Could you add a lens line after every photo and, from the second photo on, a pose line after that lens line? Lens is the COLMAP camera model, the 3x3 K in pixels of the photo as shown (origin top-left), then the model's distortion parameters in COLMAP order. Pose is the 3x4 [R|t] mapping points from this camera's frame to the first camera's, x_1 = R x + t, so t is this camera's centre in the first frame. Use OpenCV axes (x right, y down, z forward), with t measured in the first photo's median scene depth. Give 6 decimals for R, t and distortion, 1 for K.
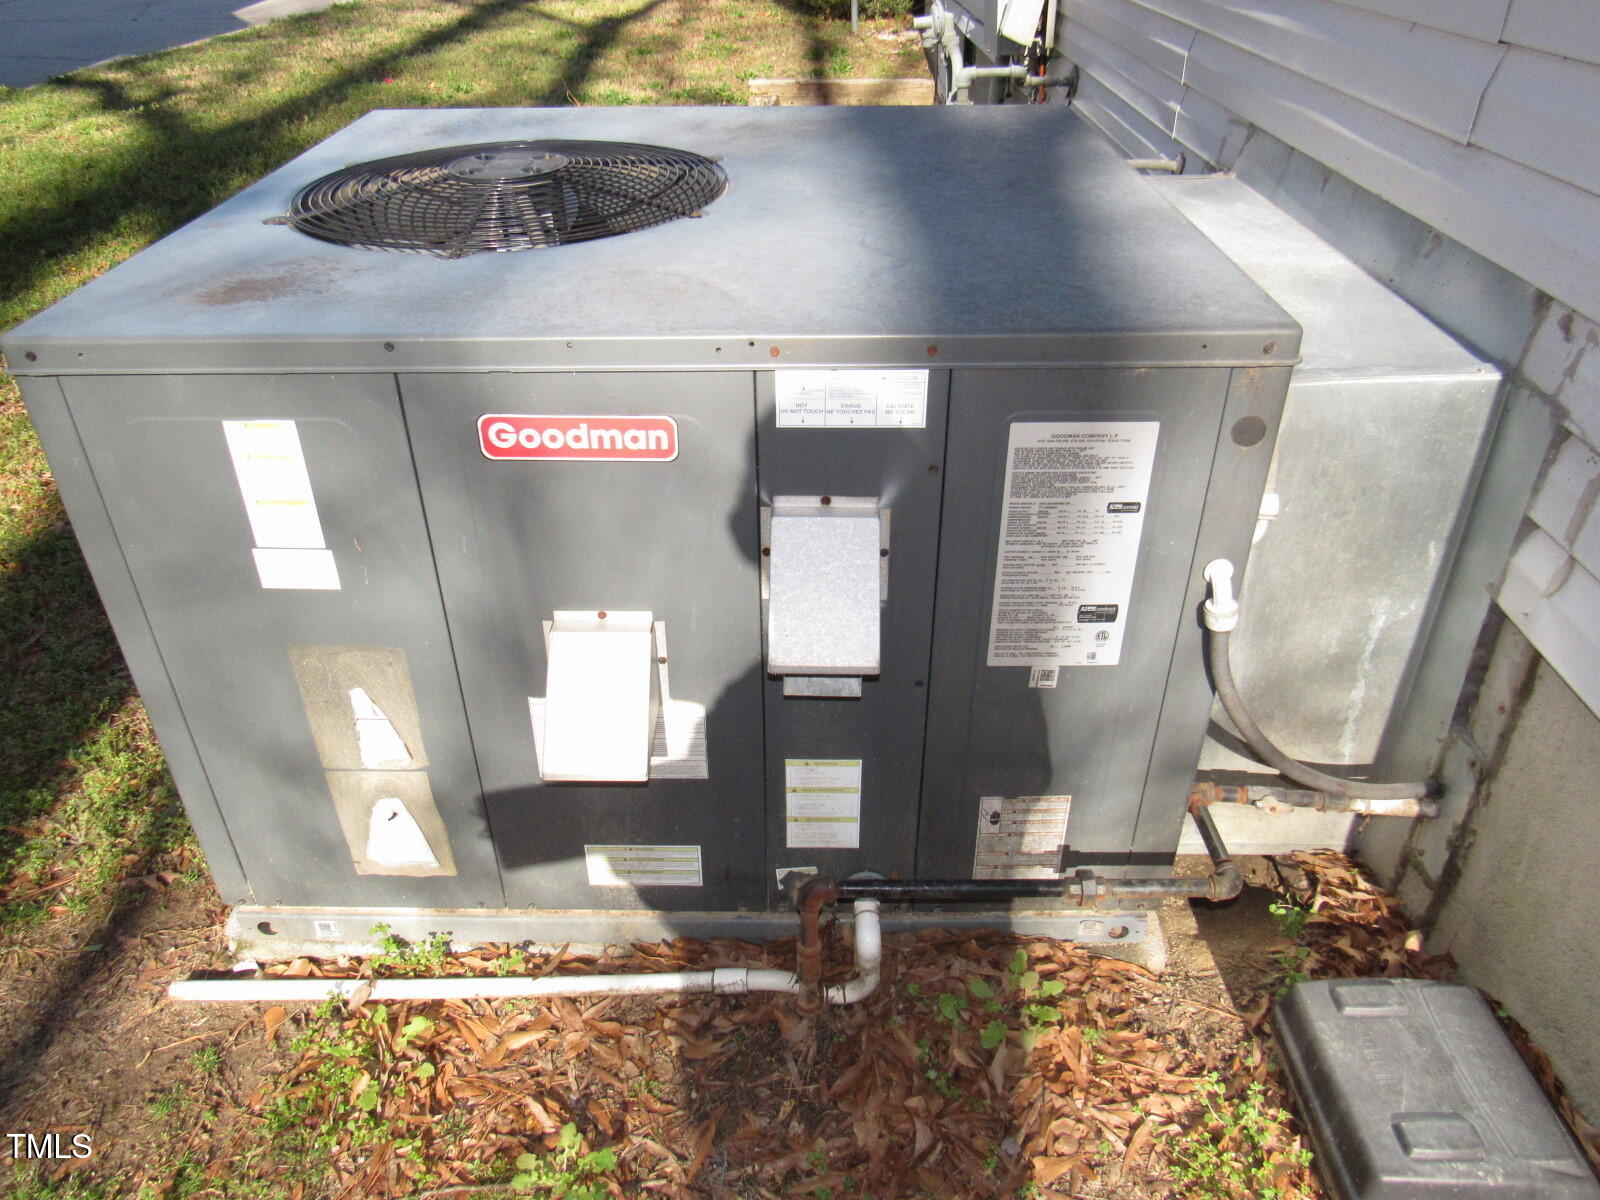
lens RADIAL K [[1158.8, 0, 800.0], [0, 1158.8, 600.0], [0, 0, 1]] dist [-0.017079, 0.001684]
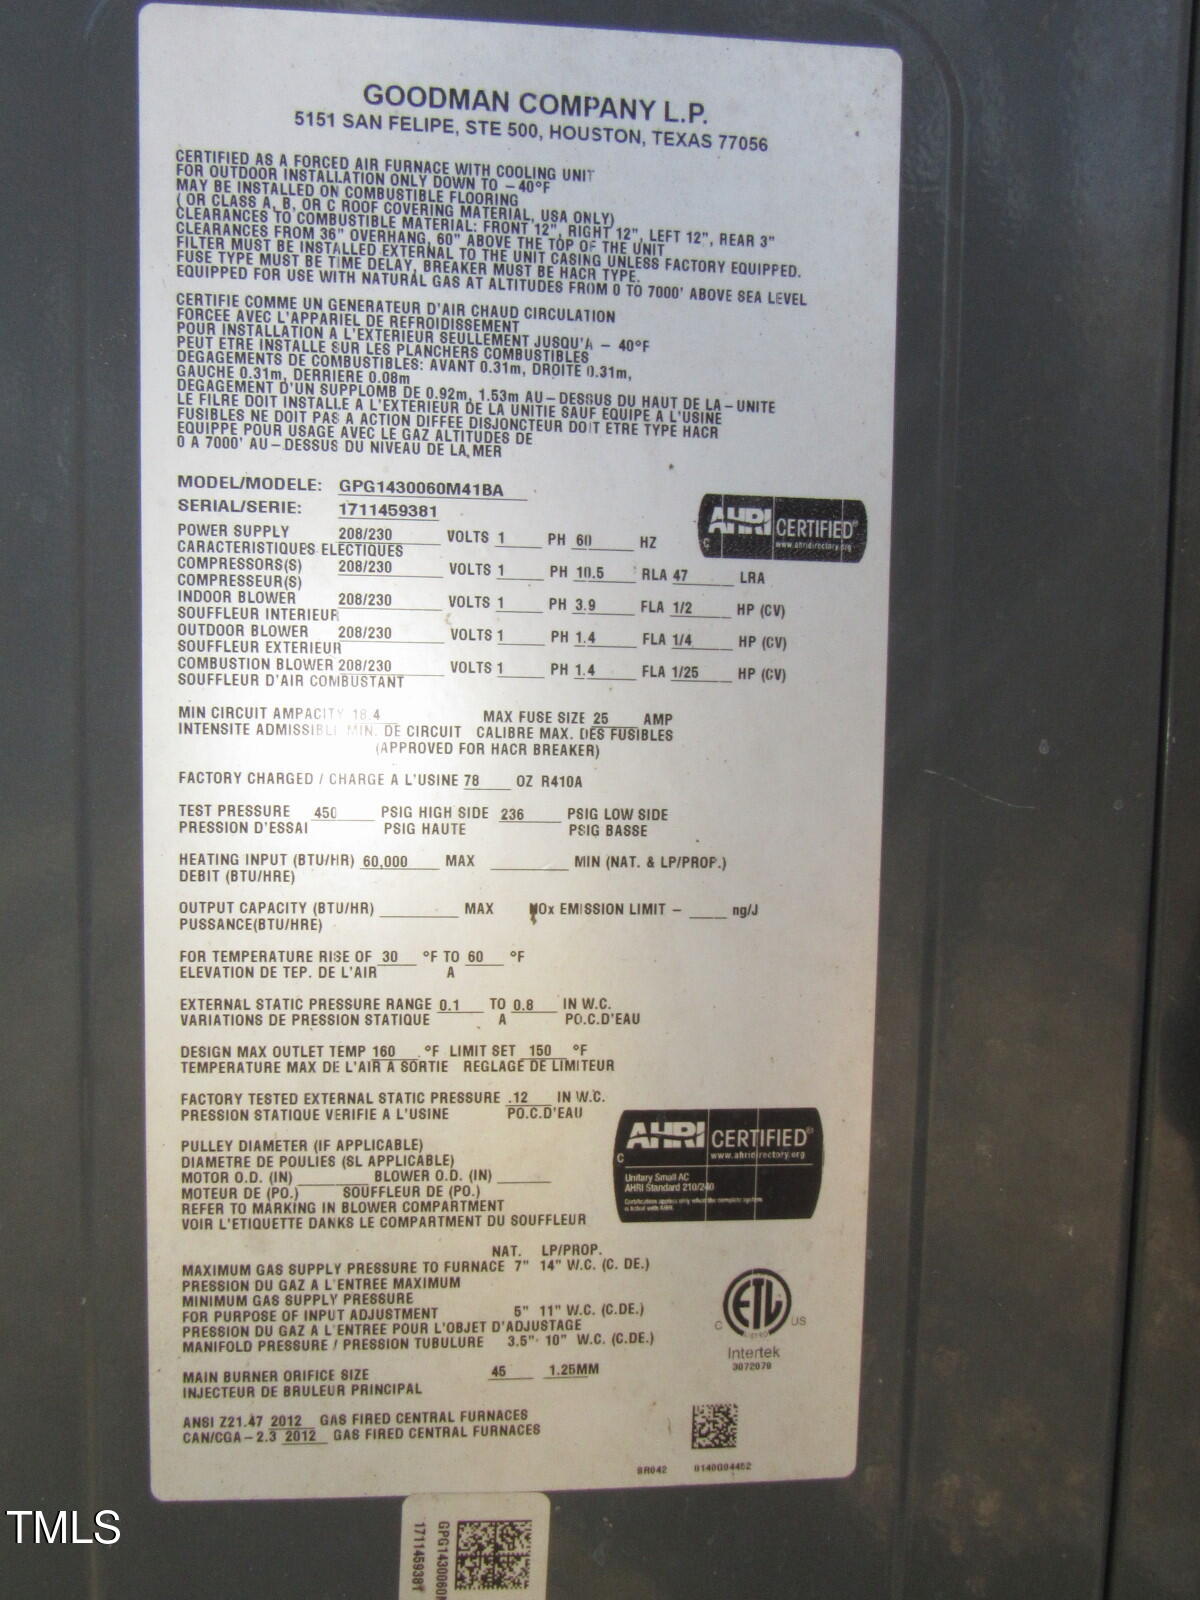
lens RADIAL K [[1158.8, 0, 600.0], [0, 1158.8, 800.0], [0, 0, 1]] dist [-0.017079, 0.001684]
pose [[0.997235, 0.017656, 0.072191, 0.226501], [0.019933, 0.872237, -0.488676, 0.052569], [-0.071595, 0.488764, 0.869473, 0.820812]]
